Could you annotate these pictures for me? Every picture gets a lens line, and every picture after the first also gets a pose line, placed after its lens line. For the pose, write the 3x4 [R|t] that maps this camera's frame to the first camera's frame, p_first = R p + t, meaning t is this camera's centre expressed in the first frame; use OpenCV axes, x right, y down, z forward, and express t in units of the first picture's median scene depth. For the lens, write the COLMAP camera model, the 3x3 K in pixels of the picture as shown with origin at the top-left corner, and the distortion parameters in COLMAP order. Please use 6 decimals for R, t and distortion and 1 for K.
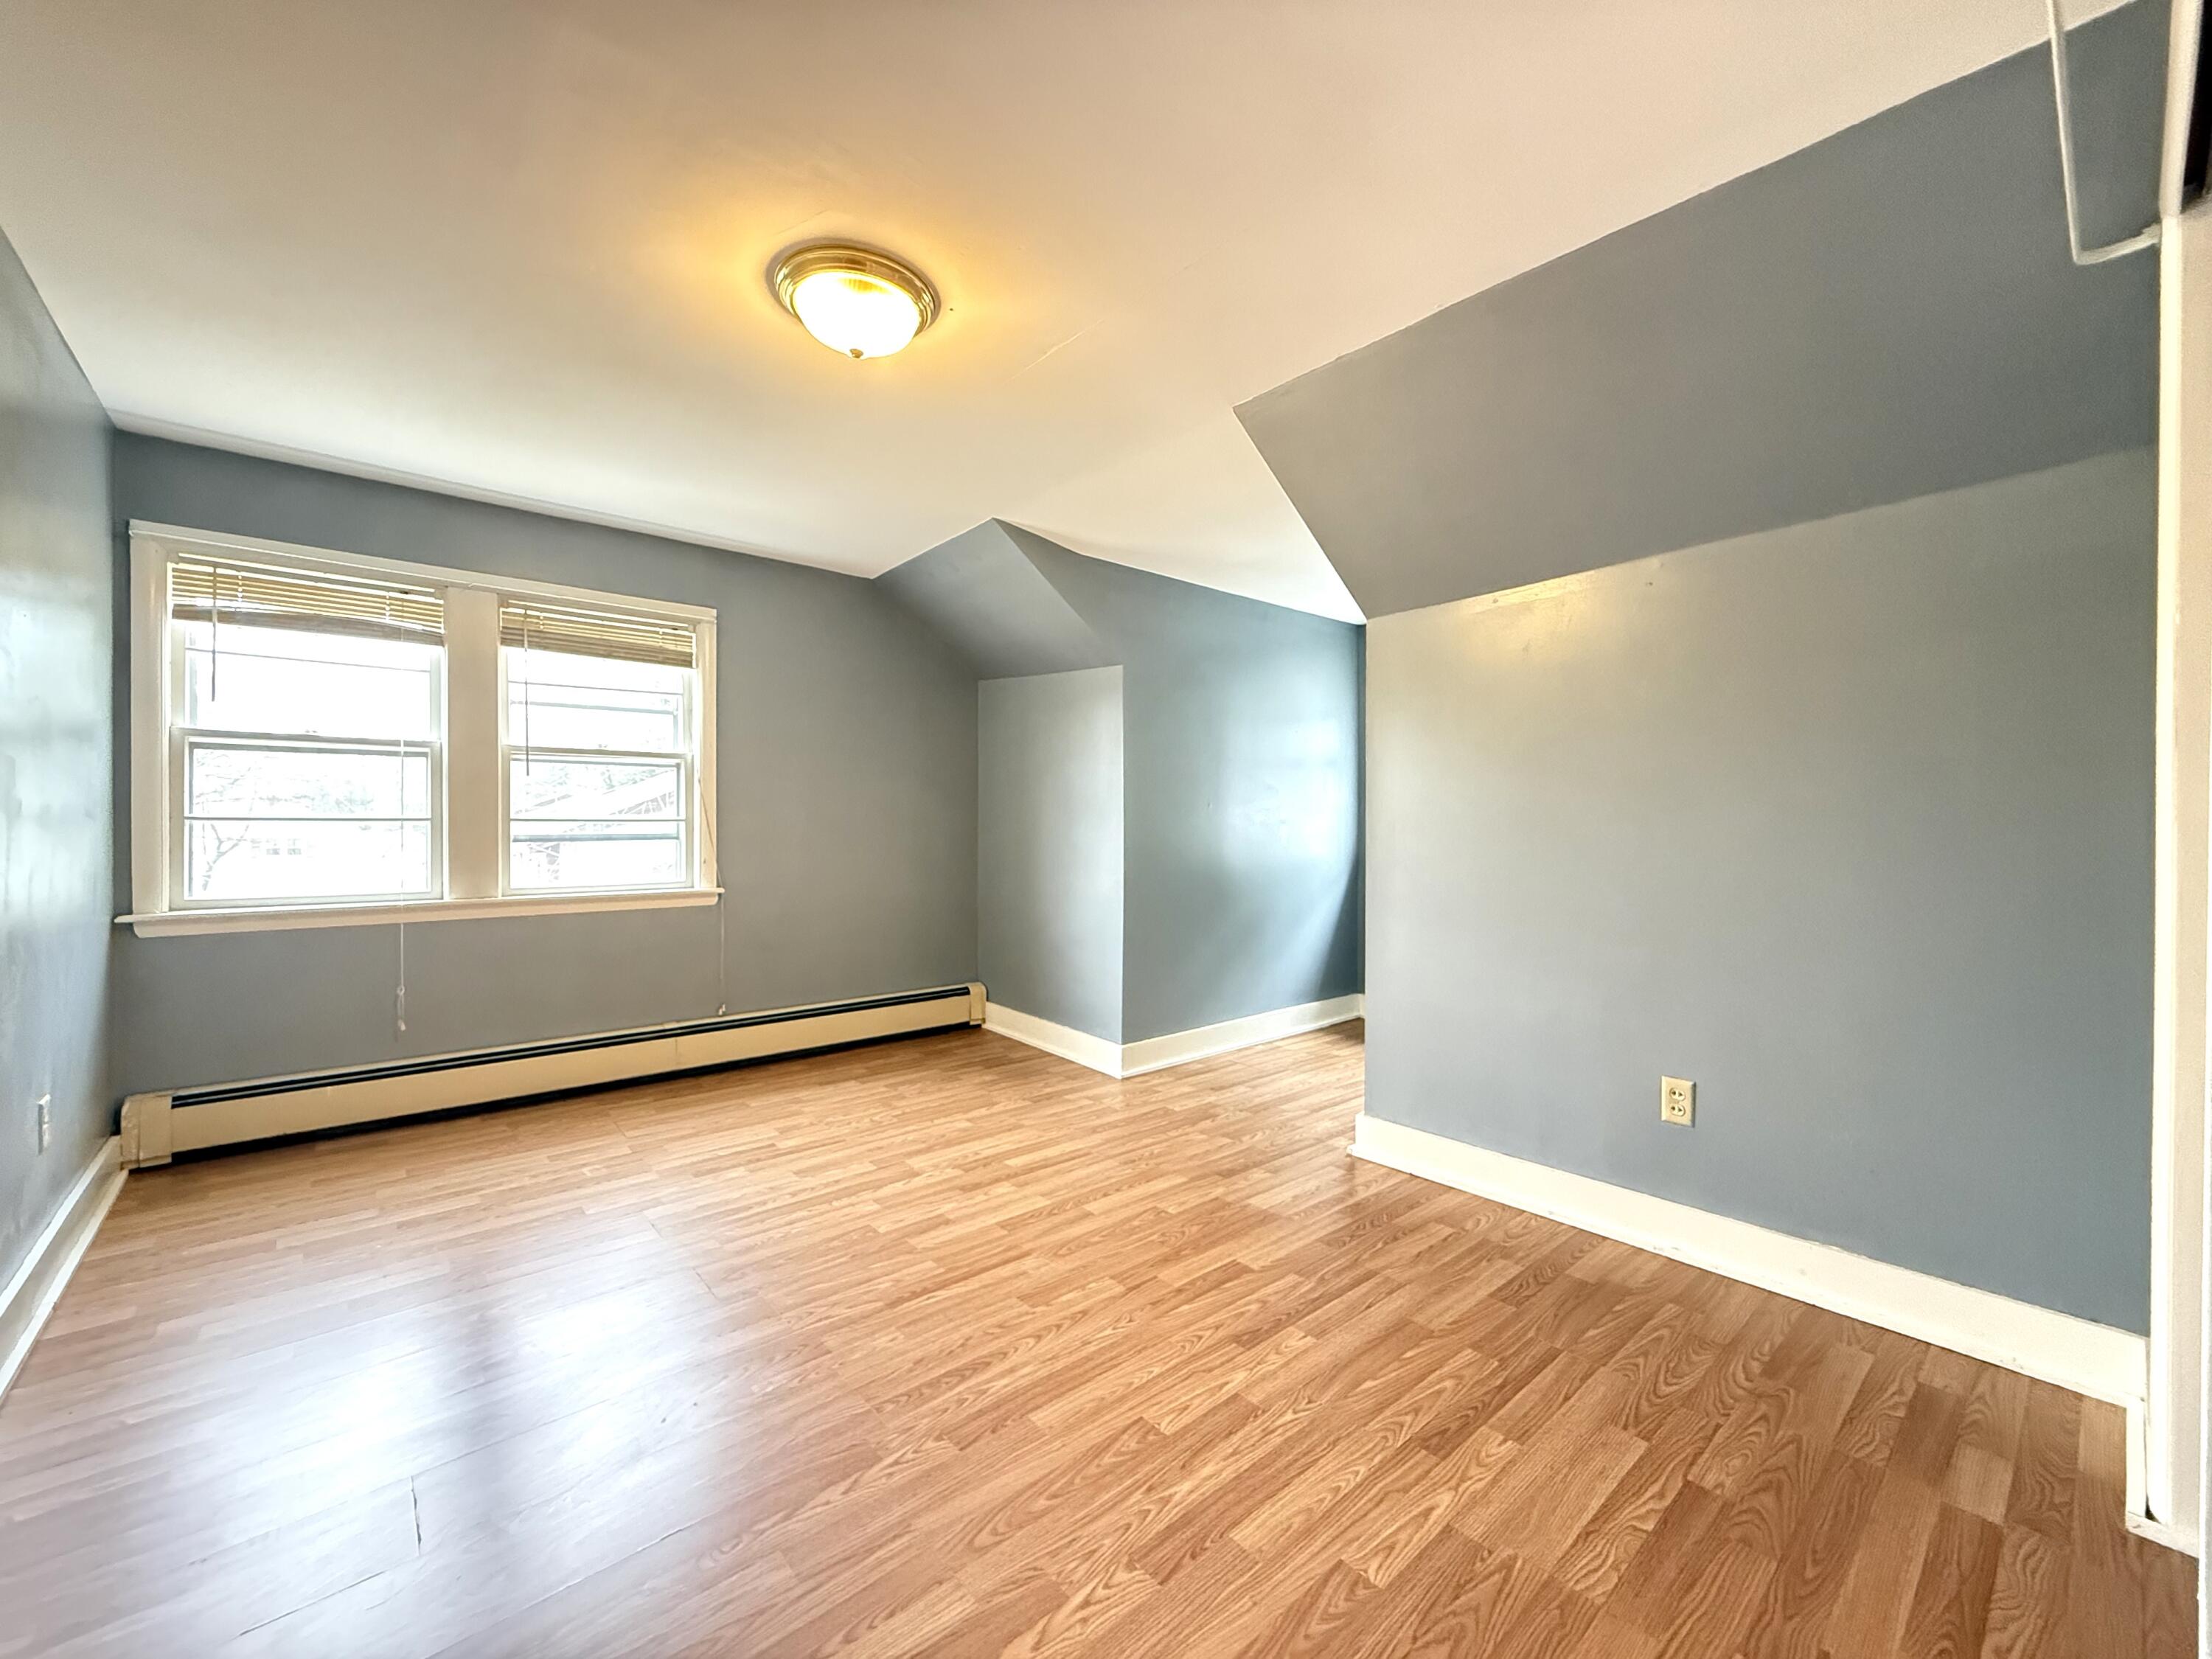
lens RADIAL K [[881.9, 0, 1115.4], [0, 881.9, 834.2], [0, 0, 1]] dist [-0.001465, 0.000049]
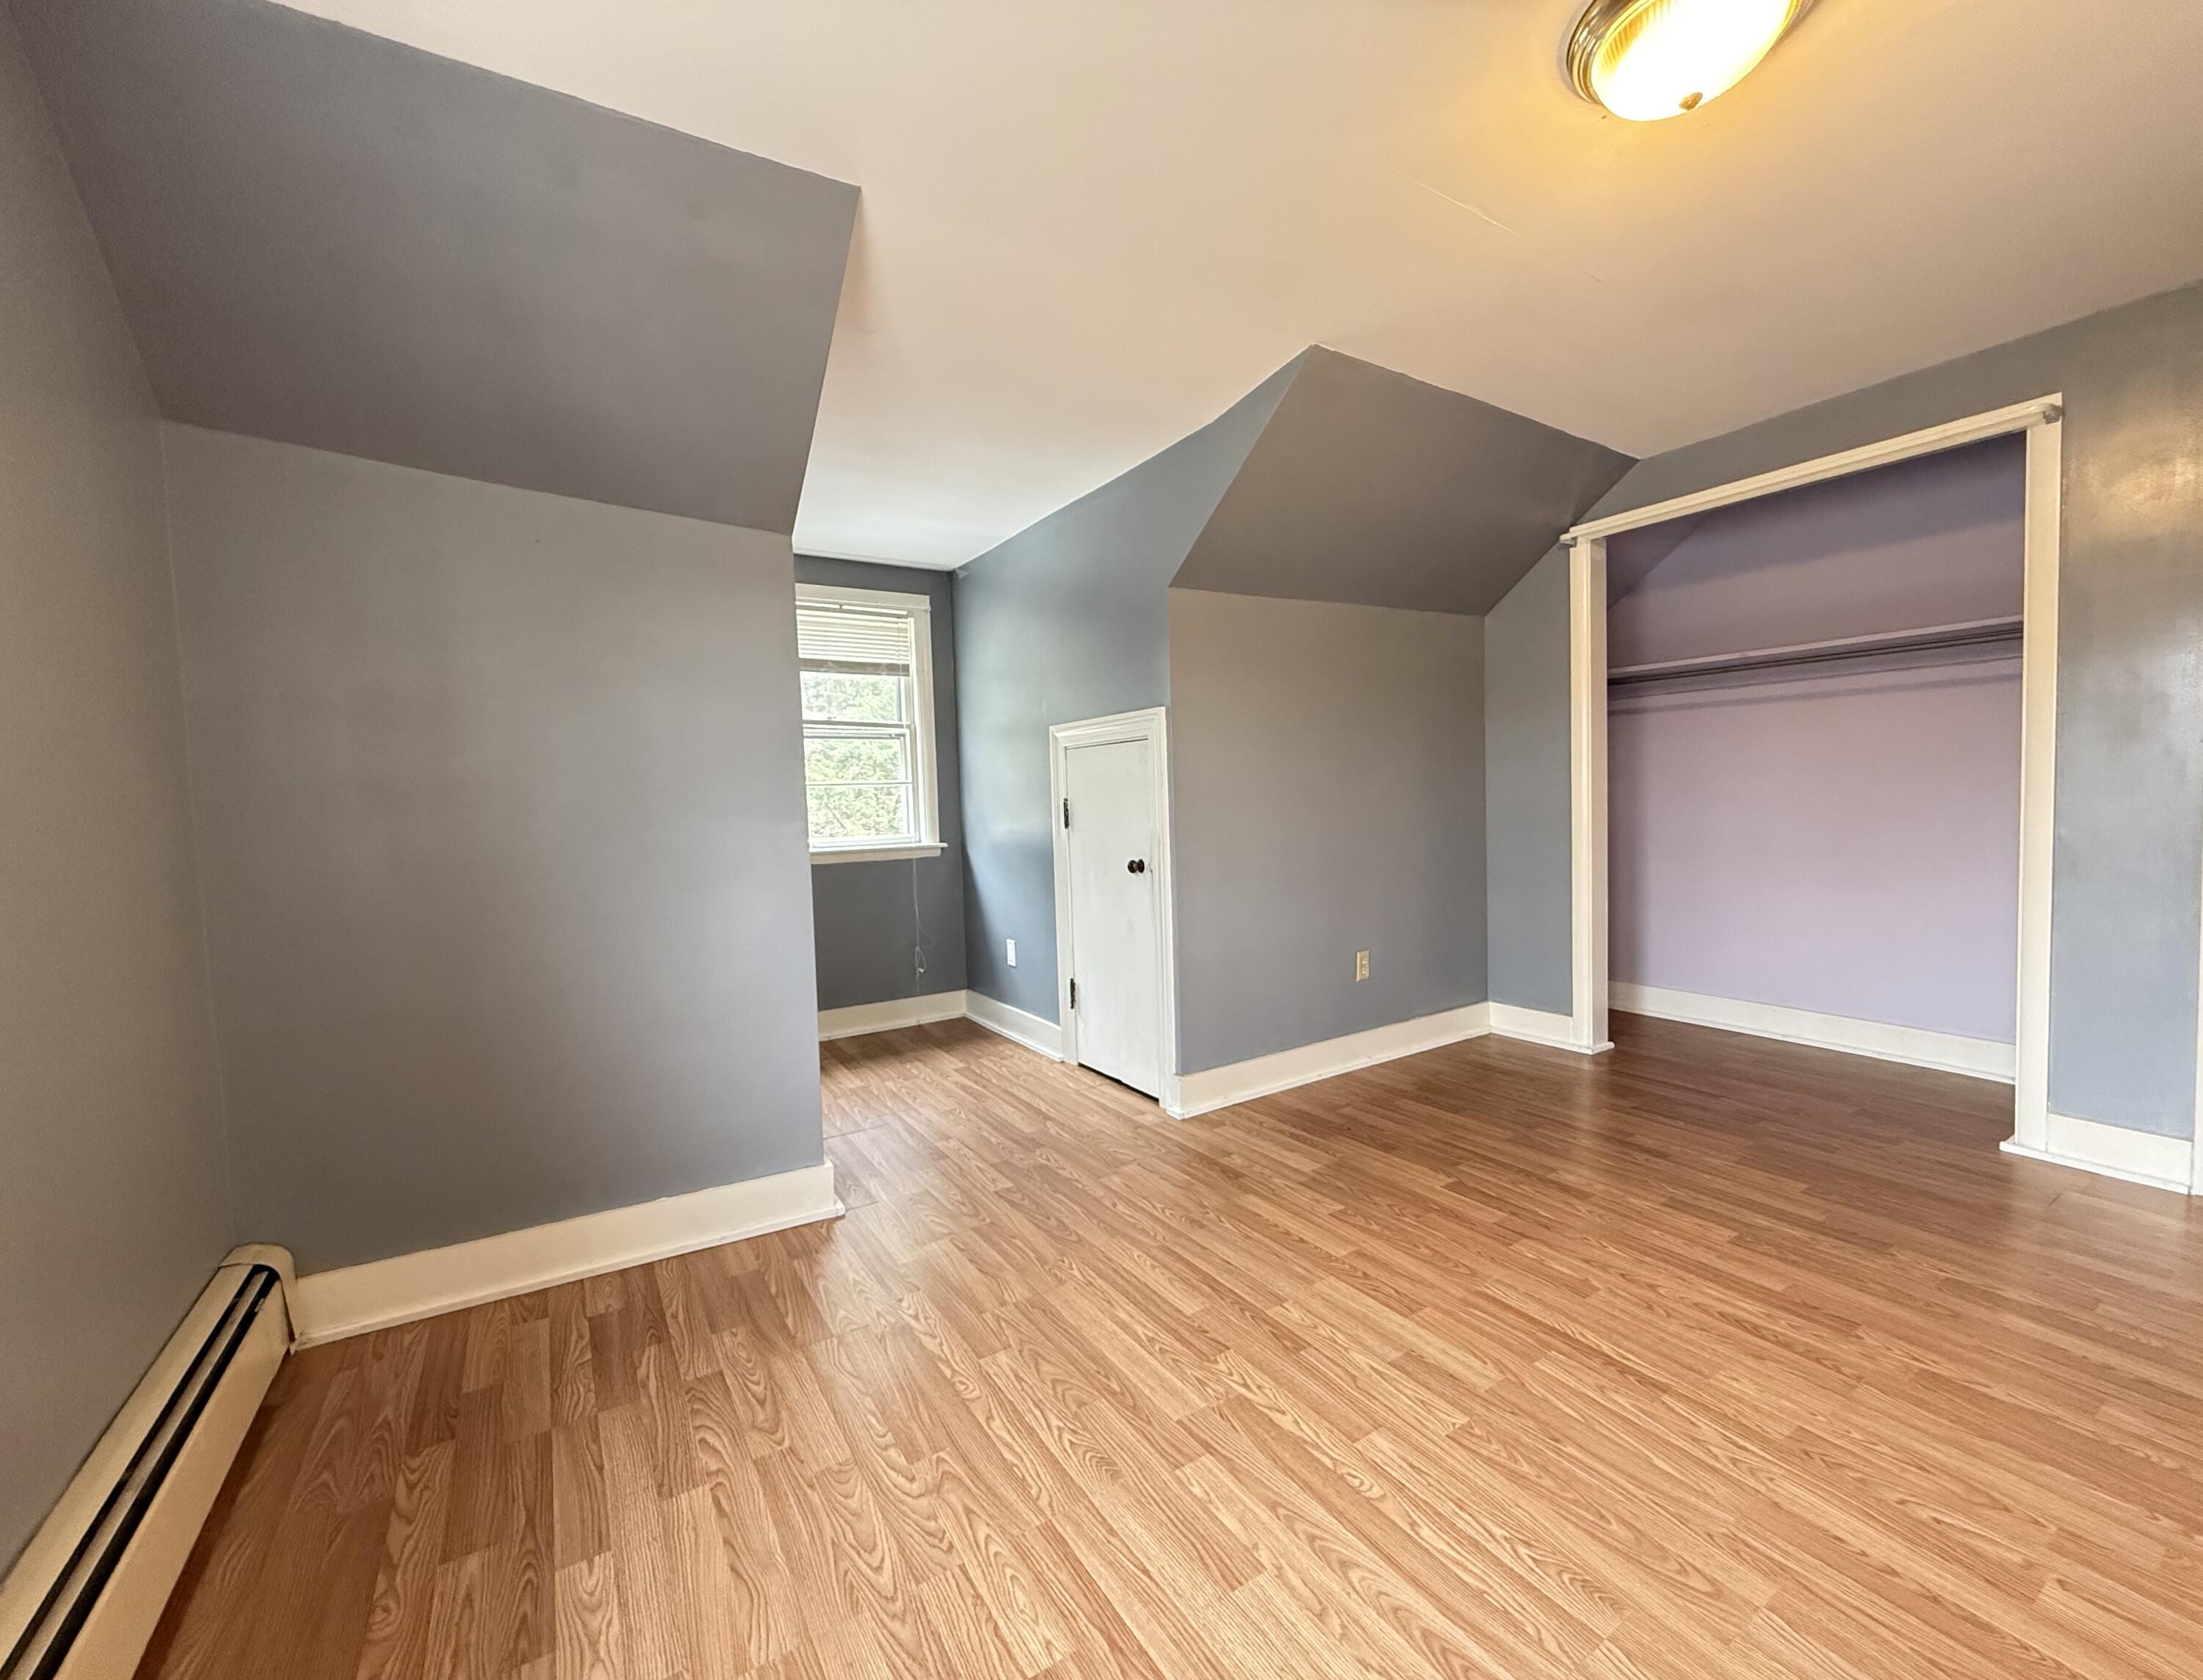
lens RADIAL K [[915.7, 0, 1115.2], [0, 915.7, 820.0], [0, 0, 1]] dist [0.007271, 0.000383]
pose [[0.136851, -0.036529, 0.989918, -0.857163], [0.040989, 0.998673, 0.031185, -0.011122], [-0.989743, 0.036308, 0.138167, 1.040785]]
